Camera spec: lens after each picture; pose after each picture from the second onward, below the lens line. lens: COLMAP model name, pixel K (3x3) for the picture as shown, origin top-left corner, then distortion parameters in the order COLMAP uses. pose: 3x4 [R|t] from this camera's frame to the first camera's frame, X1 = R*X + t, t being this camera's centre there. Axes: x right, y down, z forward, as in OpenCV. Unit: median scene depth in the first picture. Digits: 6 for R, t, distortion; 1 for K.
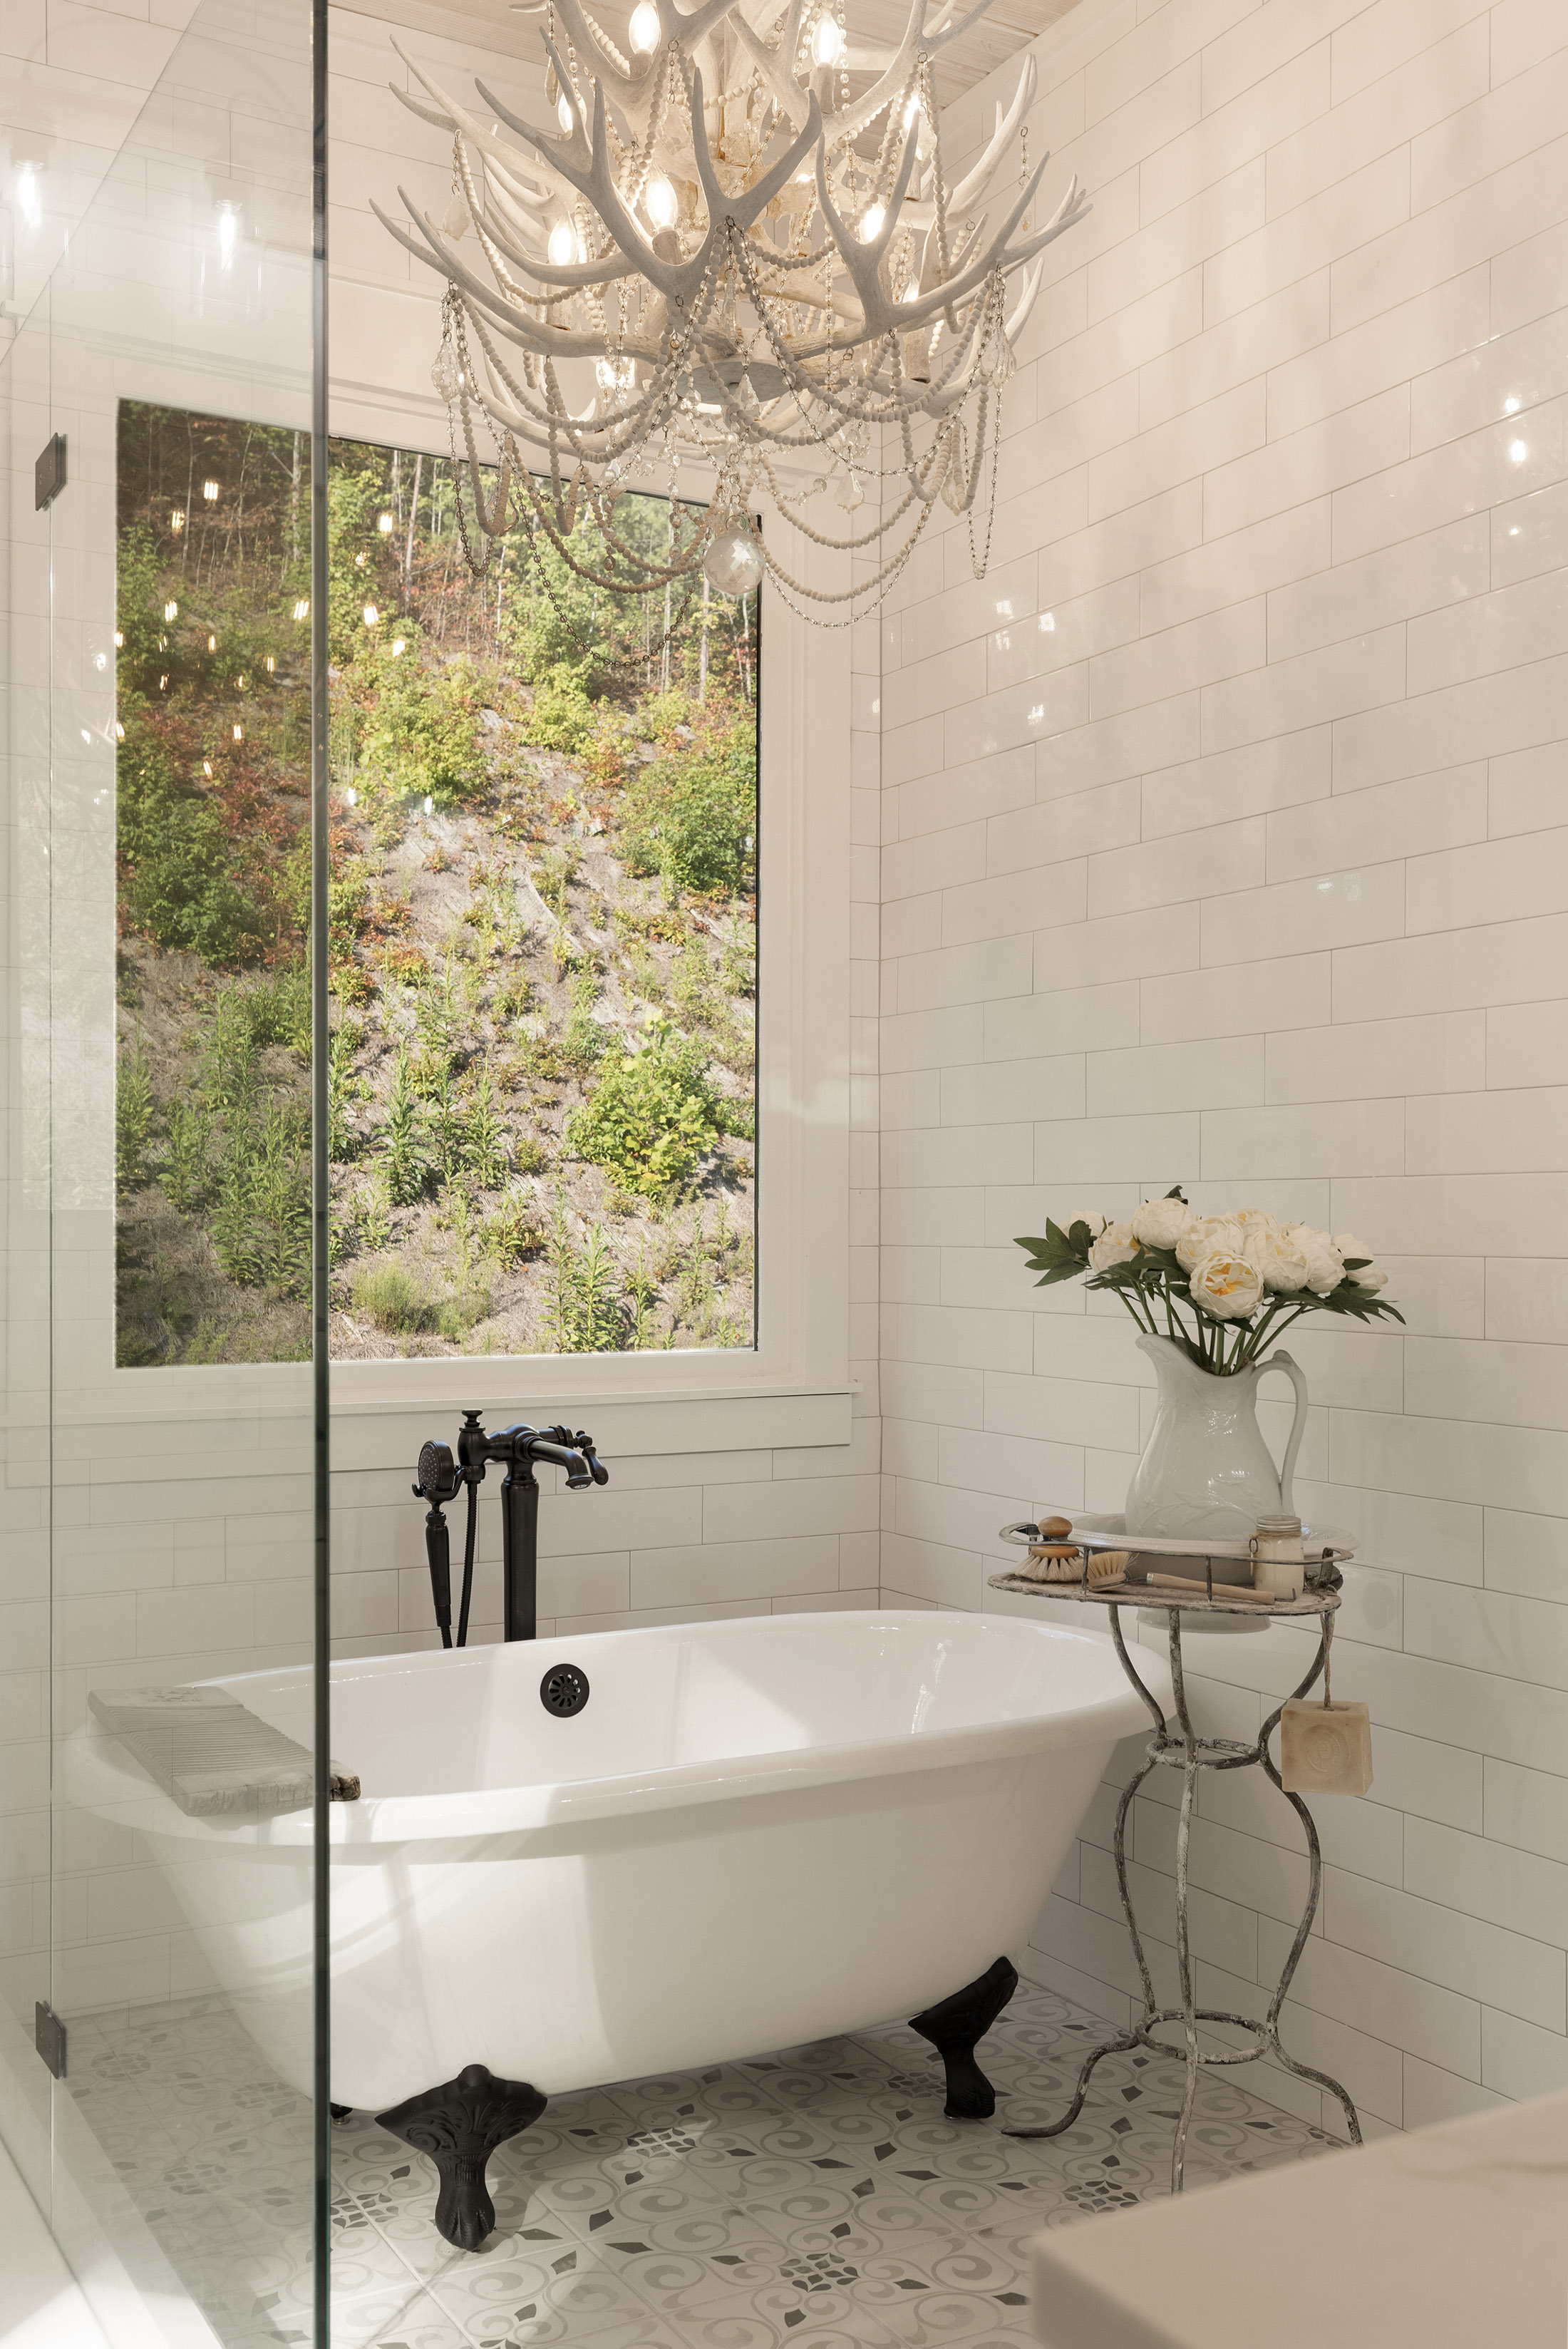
lens RADIAL K [[2216.0, 0, 784.0], [0, 2216.0, 1174.5], [0, 0, 1]] dist [-0.006329, -0.007570]
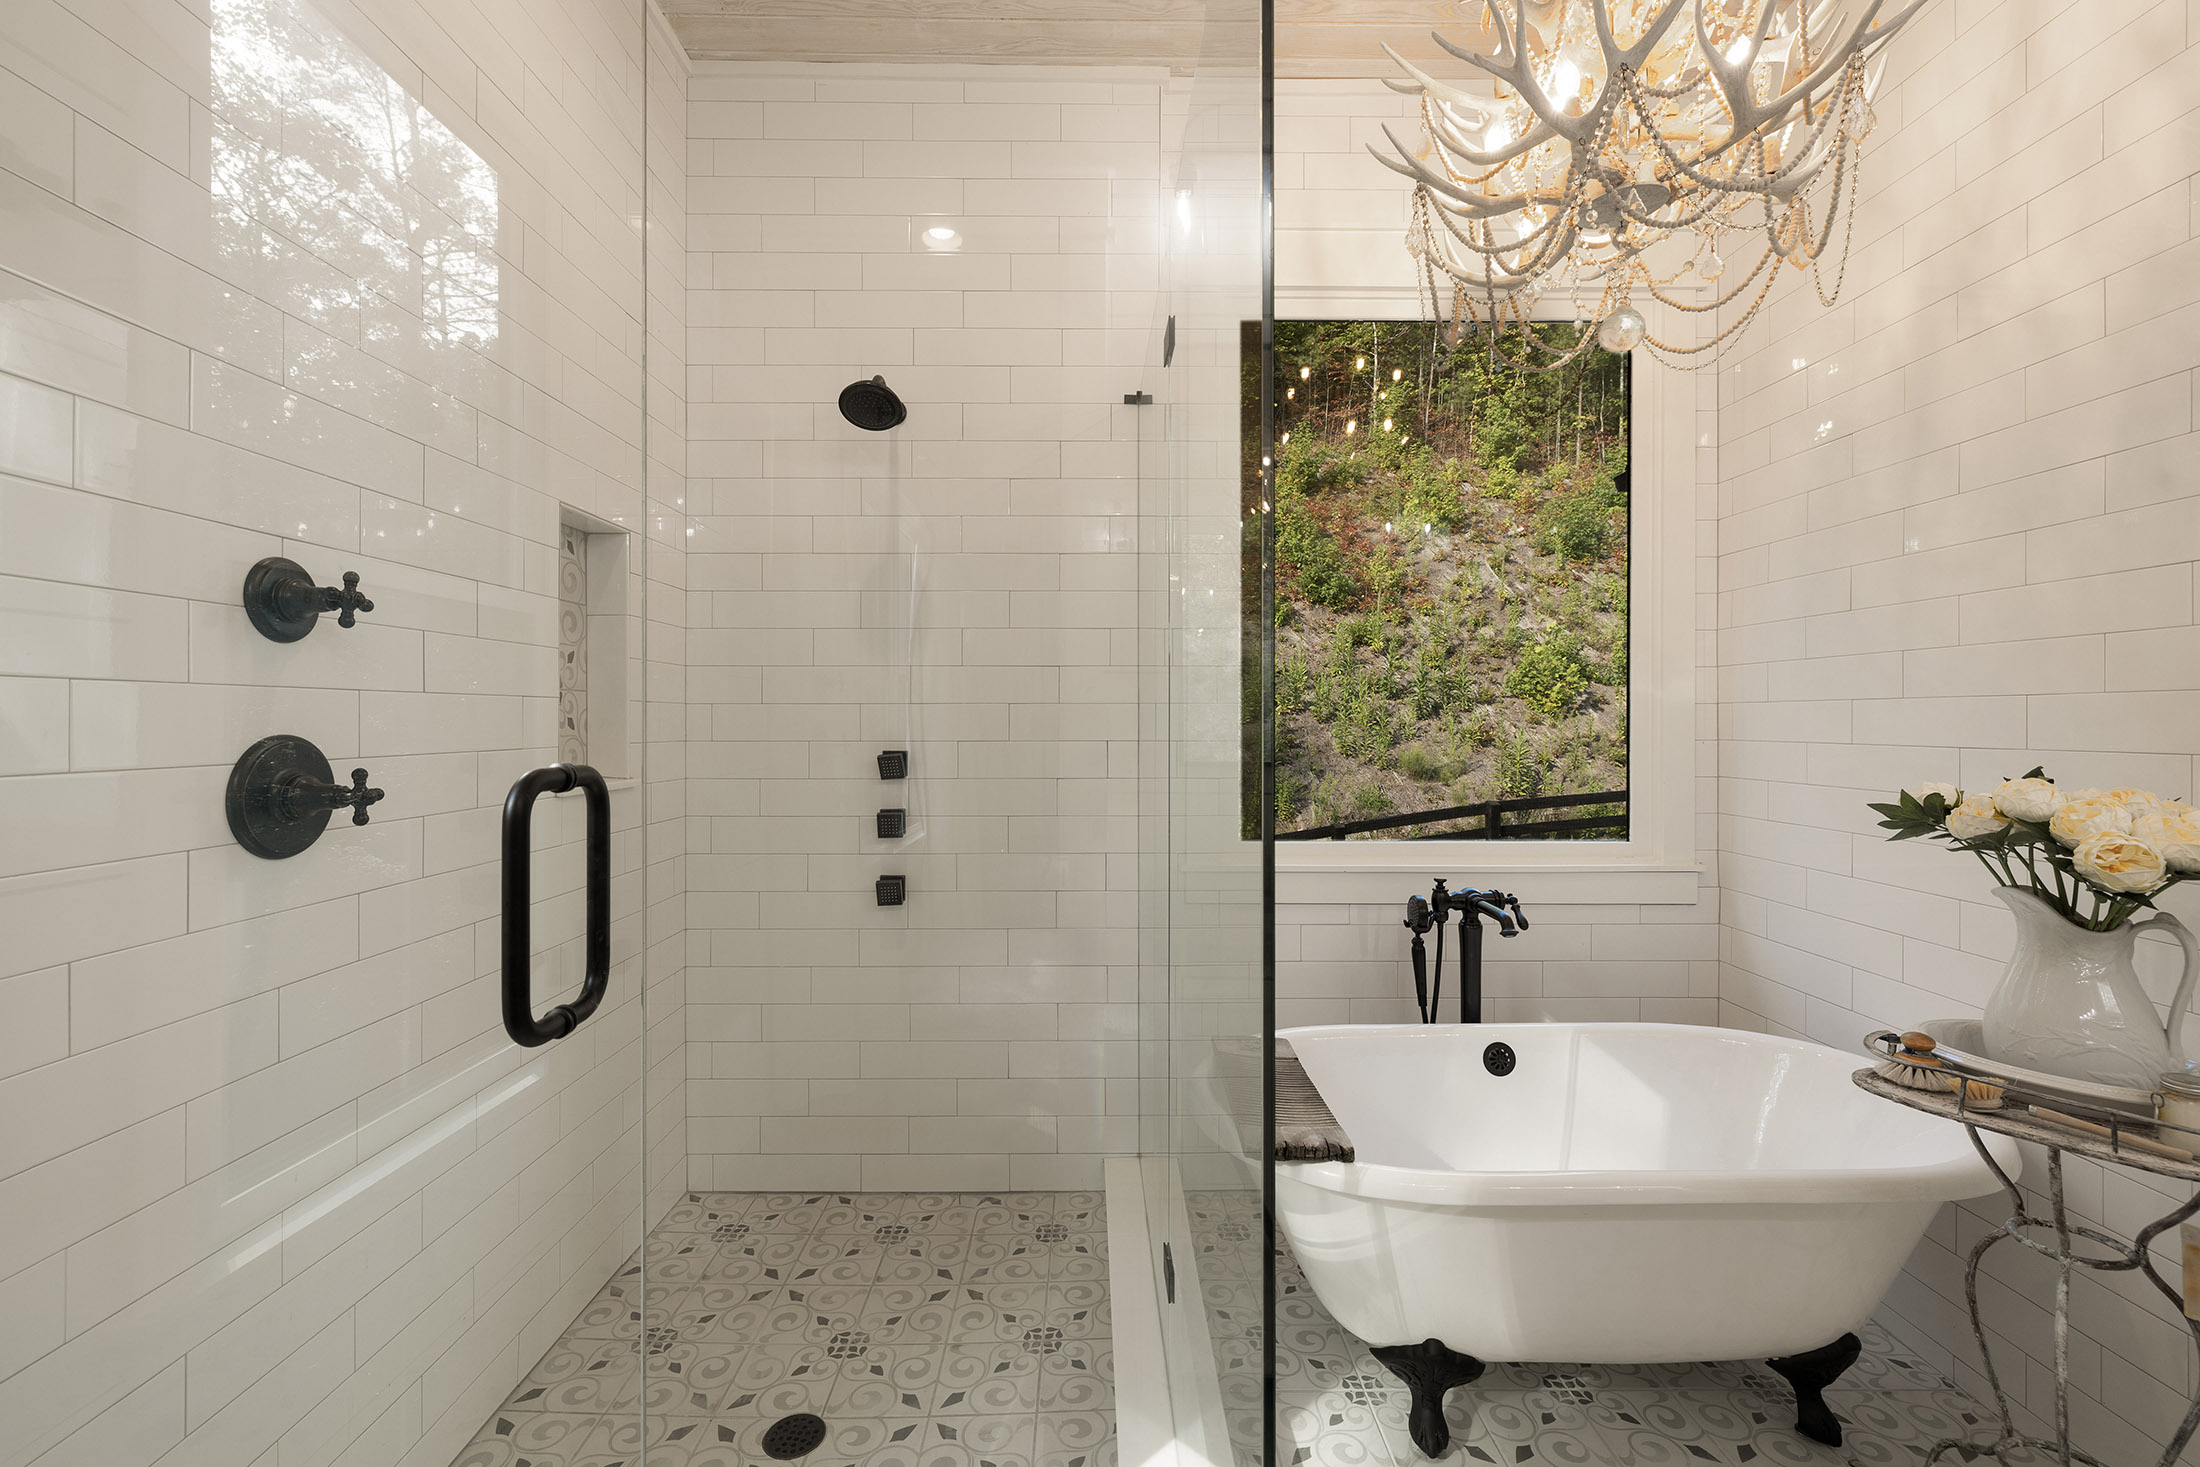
lens RADIAL K [[964.4, 0, 1100.0], [0, 964.4, 733.5], [0, 0, 1]] dist [0.002518, 0.000032]
pose [[0.879469, 0.001411, -0.475954, -0.019299], [0.014258, 0.999469, 0.029310, -0.029461], [0.475743, -0.032563, 0.878981, 0.236531]]
